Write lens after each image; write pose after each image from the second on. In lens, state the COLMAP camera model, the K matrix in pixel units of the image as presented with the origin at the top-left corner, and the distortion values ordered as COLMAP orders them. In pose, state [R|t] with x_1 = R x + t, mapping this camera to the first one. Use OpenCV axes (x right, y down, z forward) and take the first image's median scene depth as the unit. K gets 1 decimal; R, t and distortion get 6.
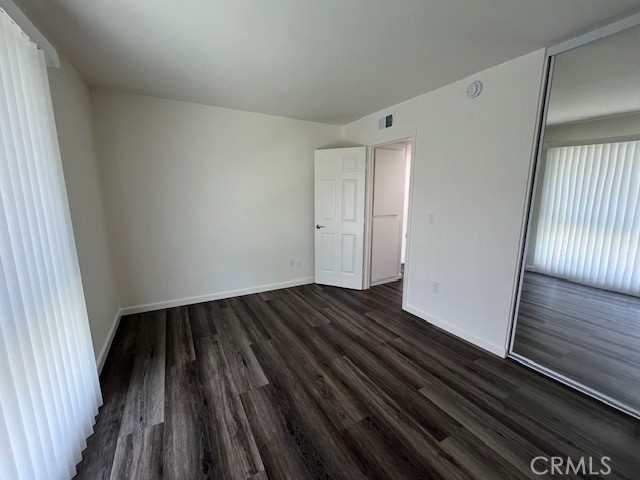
lens RADIAL K [[261.7, 0, 320.0], [0, 261.7, 240.0], [0, 0, 1]] dist [-0.001894, -0.000312]
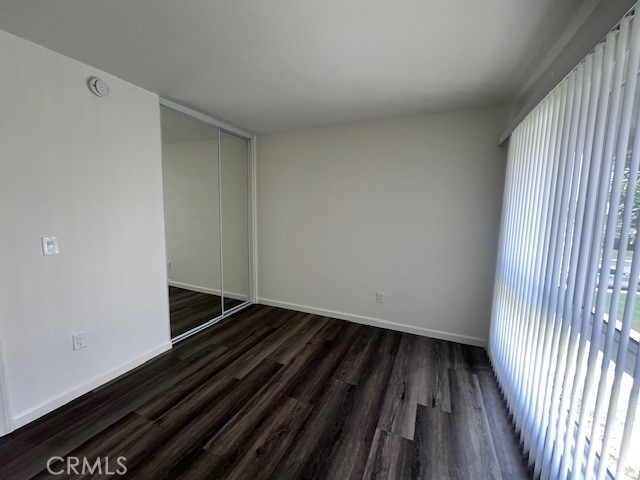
lens RADIAL K [[261.7, 0, 320.0], [0, 261.7, 240.0], [0, 0, 1]] dist [-0.001894, -0.000312]
pose [[-0.598497, -0.101181, 0.794710, -0.720674], [0.119168, 0.969712, 0.213208, -0.234880], [-0.792213, 0.222308, -0.568312, 1.296270]]
